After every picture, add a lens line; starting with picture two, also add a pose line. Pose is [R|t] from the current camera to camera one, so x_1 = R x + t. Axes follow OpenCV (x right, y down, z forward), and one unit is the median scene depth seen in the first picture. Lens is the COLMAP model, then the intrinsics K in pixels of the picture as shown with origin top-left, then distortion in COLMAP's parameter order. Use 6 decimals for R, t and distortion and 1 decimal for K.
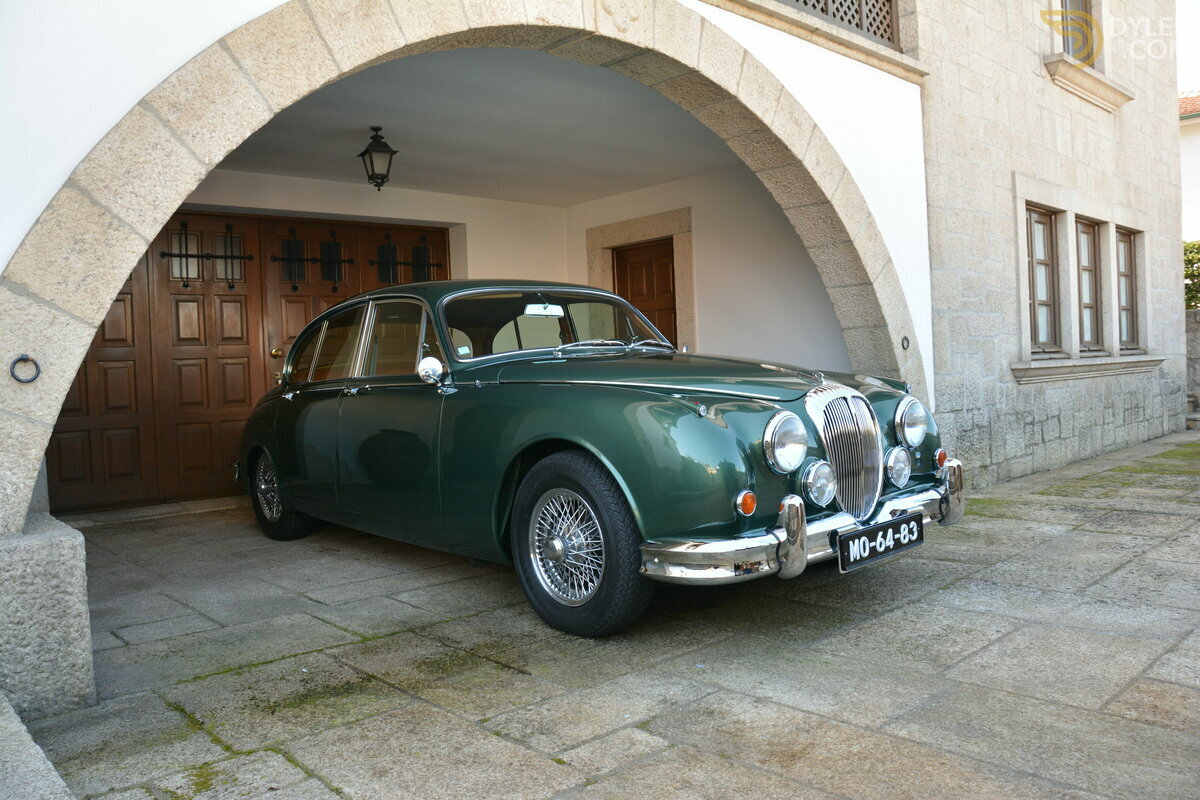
lens RADIAL K [[929.9, 0, 594.3], [0, 929.9, 398.4], [0, 0, 1]] dist [-0.167000, 0.099074]
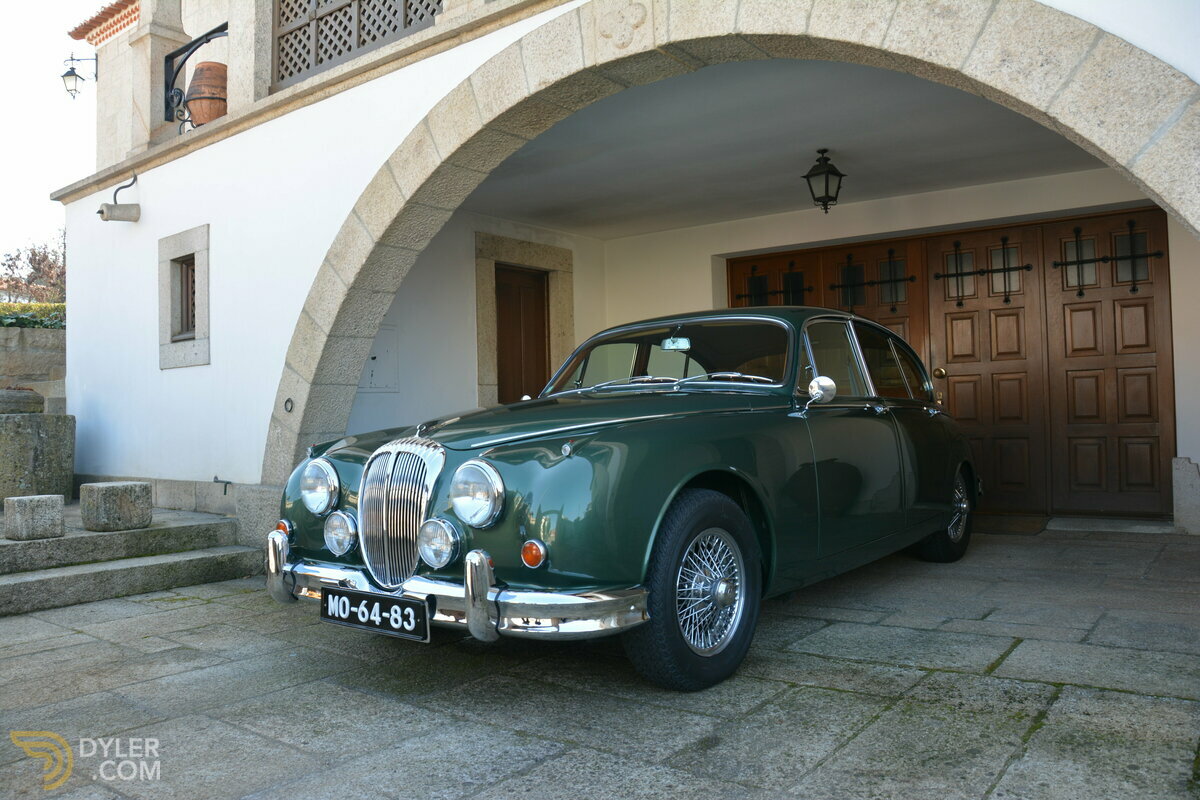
lens RADIAL K [[929.9, 0, 594.3], [0, 929.9, 398.4], [0, 0, 1]] dist [-0.167000, 0.099074]
pose [[0.181926, 0.017917, -0.983149, 1.215926], [-0.013261, 0.999788, 0.015767, -0.072354], [0.983223, 0.010169, 0.182125, 1.024587]]
